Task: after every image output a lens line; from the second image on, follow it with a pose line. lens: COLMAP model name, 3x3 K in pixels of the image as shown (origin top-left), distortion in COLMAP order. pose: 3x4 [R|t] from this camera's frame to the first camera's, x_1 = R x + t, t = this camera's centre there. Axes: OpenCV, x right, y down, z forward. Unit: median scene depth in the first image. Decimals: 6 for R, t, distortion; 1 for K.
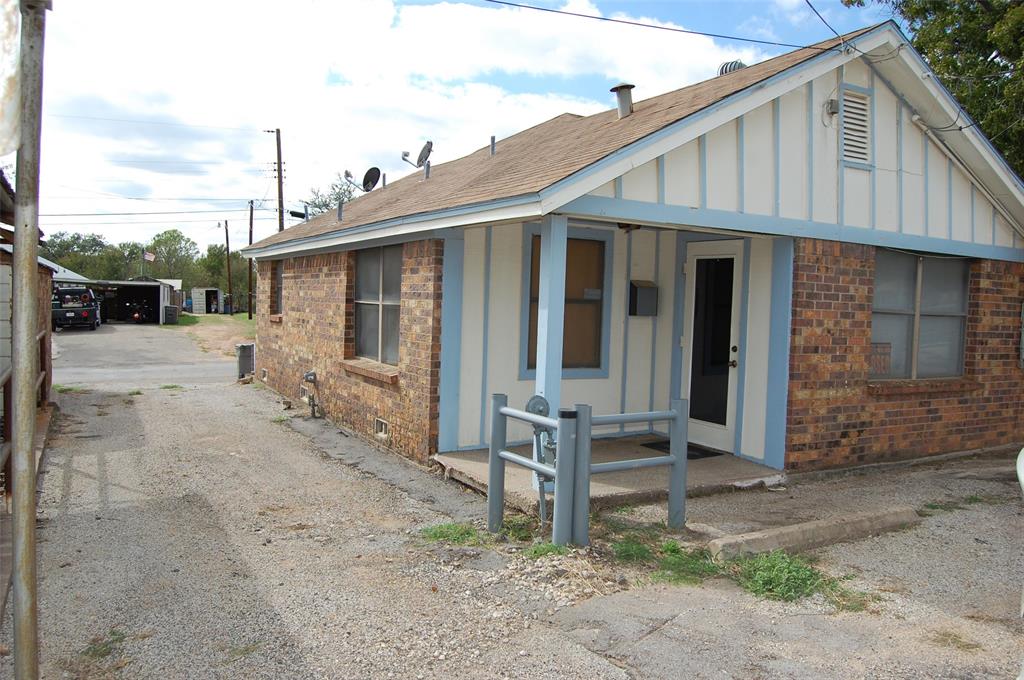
lens RADIAL K [[800.0, 0, 508.7], [0, 800.0, 341.9], [0, 0, 1]] dist [-0.093263, 0.037827]
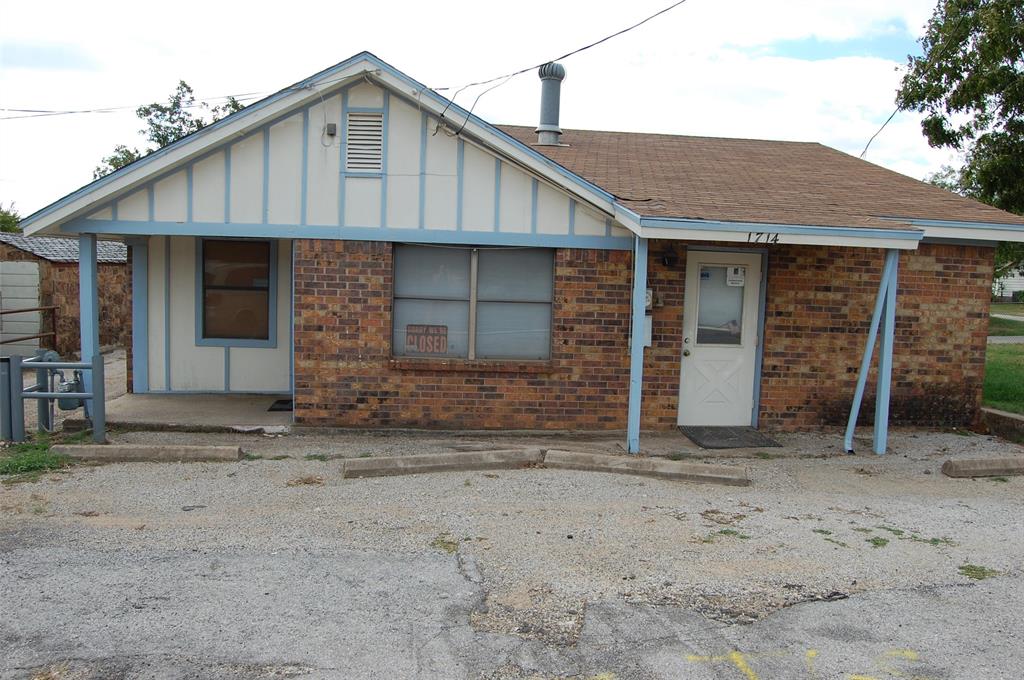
lens RADIAL K [[800.0, 0, 508.7], [0, 800.0, 341.9], [0, 0, 1]] dist [-0.093263, 0.037827]
pose [[0.907312, 0.033813, -0.419096, 1.107036], [-0.023854, 0.999295, 0.028981, -0.011350], [0.419780, -0.016298, 0.907479, -0.006314]]
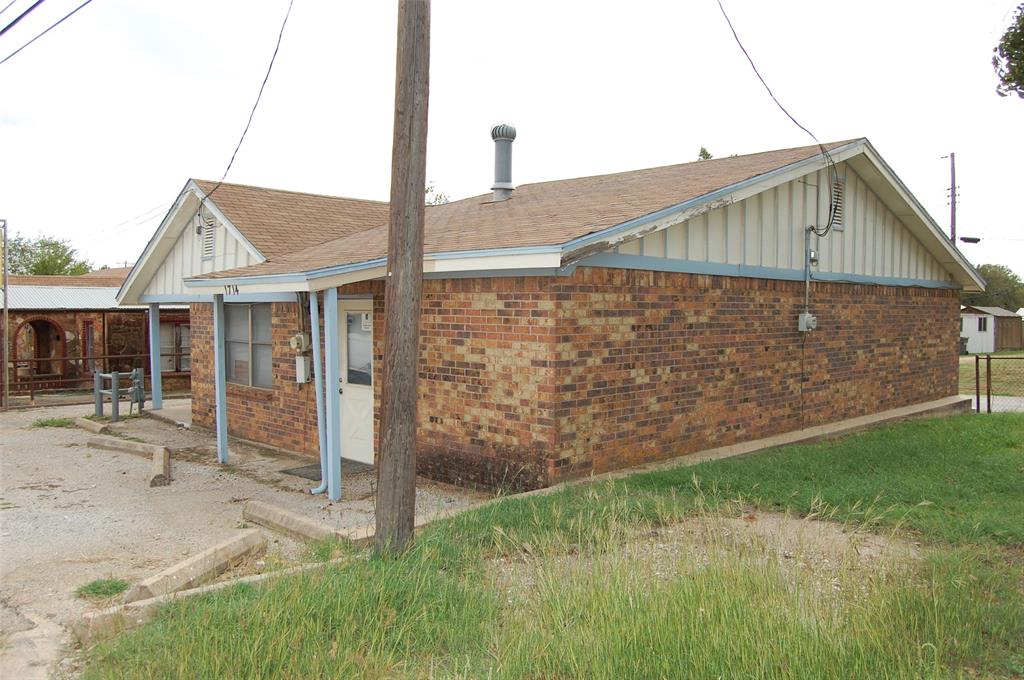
lens RADIAL K [[800.0, 0, 508.7], [0, 800.0, 341.9], [0, 0, 1]] dist [-0.093263, 0.037827]
pose [[0.257781, 0.008386, -0.966167, 2.239016], [-0.045943, 0.998938, -0.003588, -0.058133], [0.965110, 0.045314, 0.257893, 1.151345]]
